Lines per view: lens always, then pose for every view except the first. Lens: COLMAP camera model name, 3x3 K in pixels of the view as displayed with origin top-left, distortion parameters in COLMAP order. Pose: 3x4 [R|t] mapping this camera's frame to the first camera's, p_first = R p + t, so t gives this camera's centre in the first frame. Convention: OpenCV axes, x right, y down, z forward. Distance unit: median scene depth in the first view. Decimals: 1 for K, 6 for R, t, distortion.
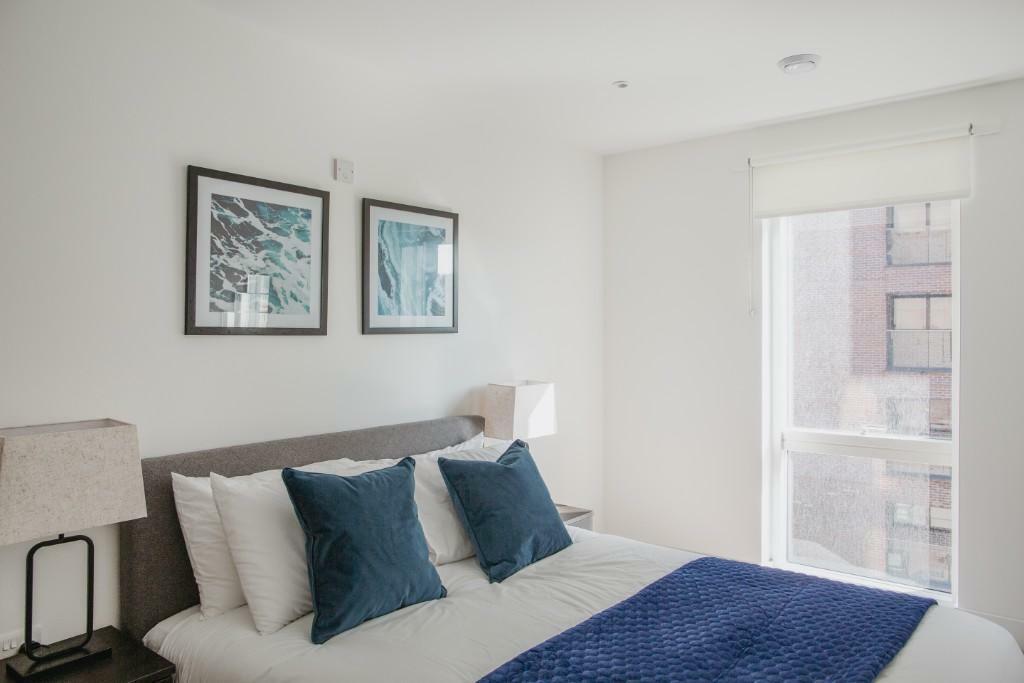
lens RADIAL K [[709.5, 0, 510.8], [0, 709.5, 337.7], [0, 0, 1]] dist [0.001187, 0.000788]
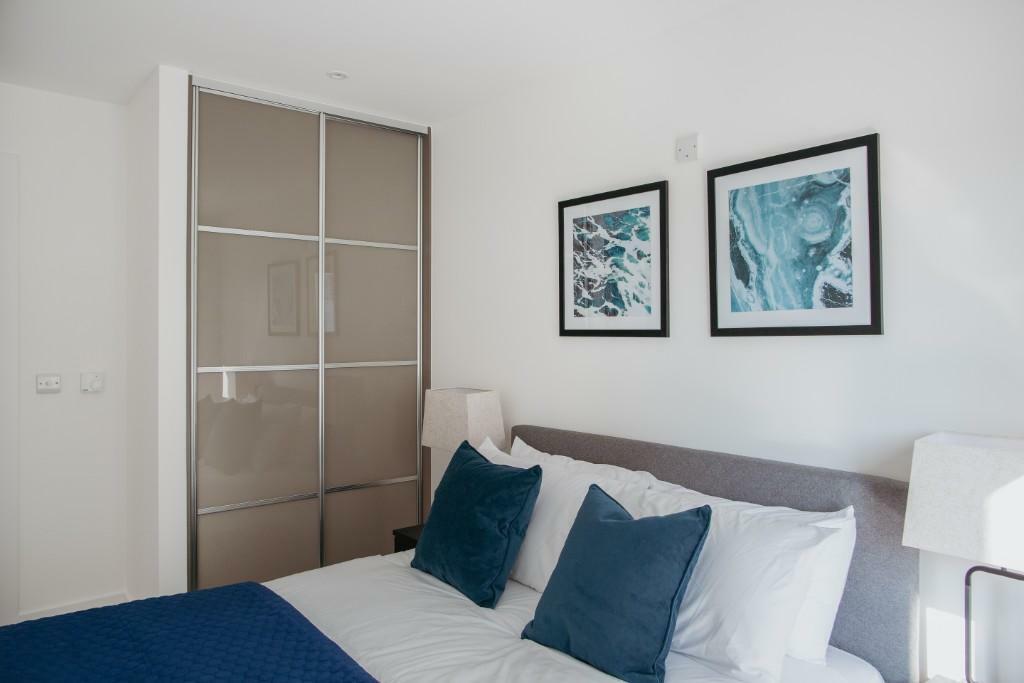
lens RADIAL K [[709.5, 0, 510.7], [0, 709.5, 337.4], [0, 0, 1]] dist [0.001187, 0.000788]
pose [[-0.179874, 0.001968, -0.983688, 0.700265], [-0.007313, 0.999968, 0.003338, -0.004818], [0.983663, 0.007794, -0.179853, 0.998053]]
